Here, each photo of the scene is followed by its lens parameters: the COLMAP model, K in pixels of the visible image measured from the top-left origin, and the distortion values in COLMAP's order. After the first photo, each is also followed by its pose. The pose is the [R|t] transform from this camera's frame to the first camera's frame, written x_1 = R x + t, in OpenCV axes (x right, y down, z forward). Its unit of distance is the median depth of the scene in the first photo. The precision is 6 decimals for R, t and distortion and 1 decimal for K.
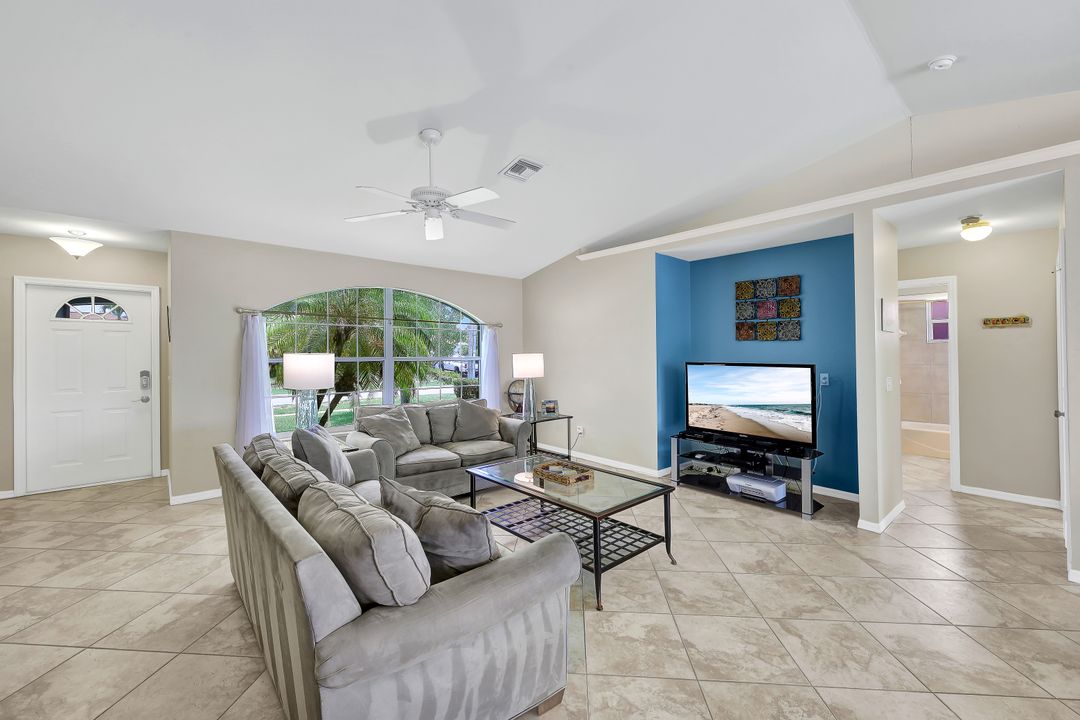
lens RADIAL K [[445.6, 0, 539.3], [0, 445.6, 347.4], [0, 0, 1]] dist [-0.010508, 0.000216]
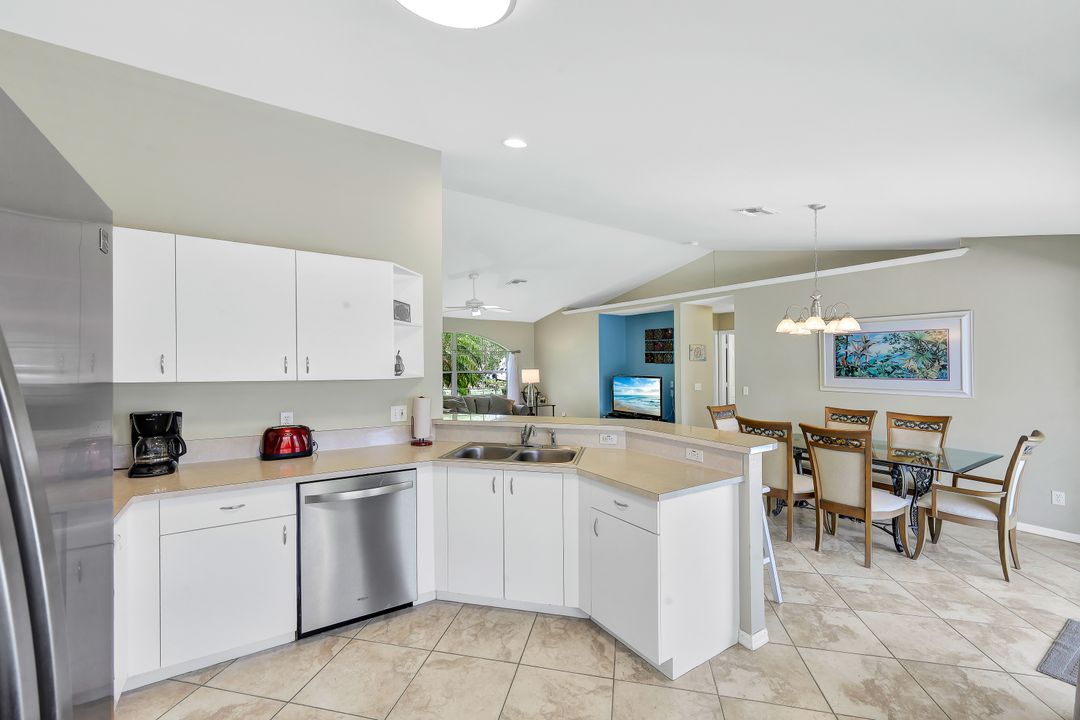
lens RADIAL K [[445.6, 0, 535.5], [0, 445.6, 361.2], [0, 0, 1]] dist [-0.010508, 0.000216]
pose [[0.991947, 0.004835, -0.126564, 0.220262], [-0.004189, 0.999977, 0.005372, -0.028853], [0.126588, -0.004798, 0.991944, -0.767550]]
